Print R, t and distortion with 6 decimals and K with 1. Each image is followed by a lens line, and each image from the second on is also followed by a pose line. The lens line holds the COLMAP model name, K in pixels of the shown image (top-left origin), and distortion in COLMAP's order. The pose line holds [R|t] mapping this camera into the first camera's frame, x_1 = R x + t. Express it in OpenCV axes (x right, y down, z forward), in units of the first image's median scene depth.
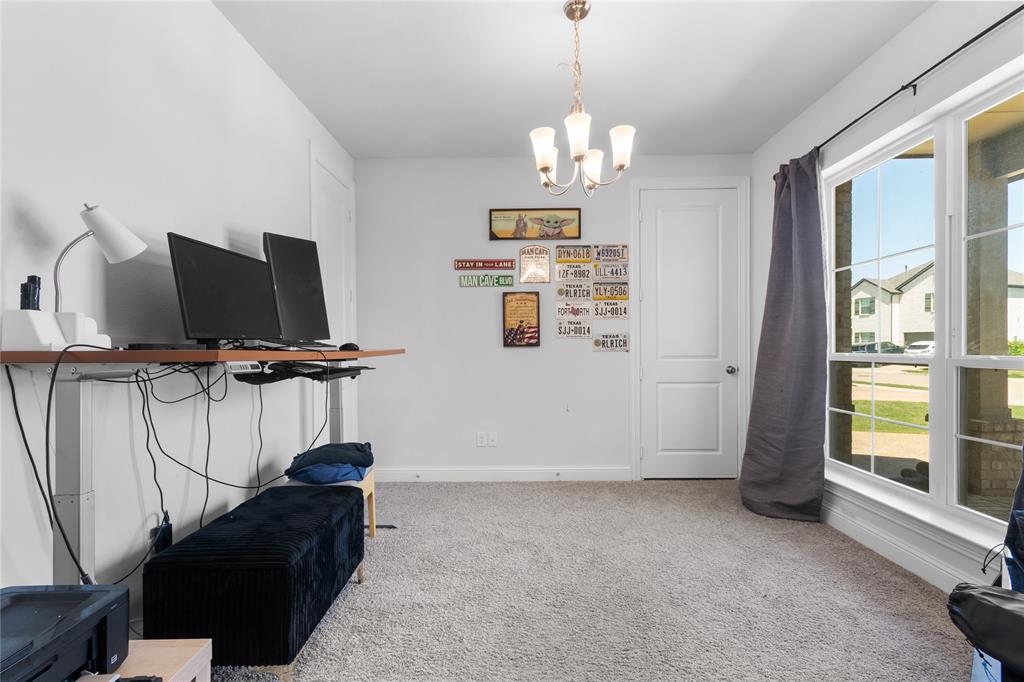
lens RADIAL K [[458.3, 0, 512.9], [0, 458.3, 342.5], [0, 0, 1]] dist [0.004678, 0.000688]
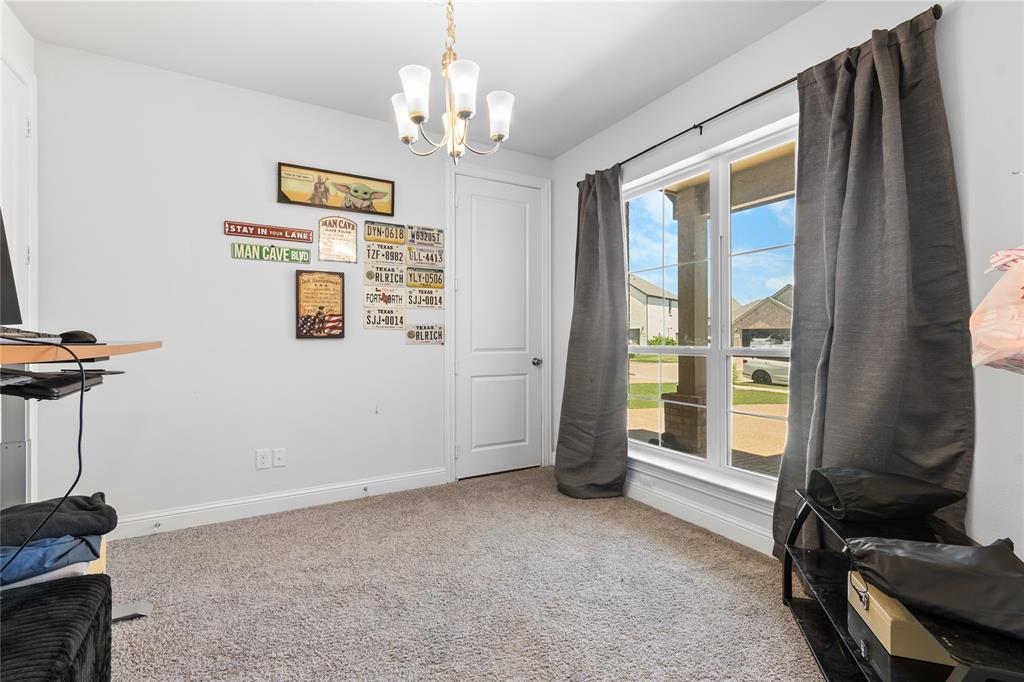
lens RADIAL K [[464.8, 0, 513.0], [0, 464.8, 329.7], [0, 0, 1]] dist [0.003041, 0.001192]
pose [[0.858812, 0.014193, 0.512094, -0.116272], [-0.008248, 0.999870, -0.013879, 0.002012], [-0.512224, 0.007695, 0.858817, 0.123392]]
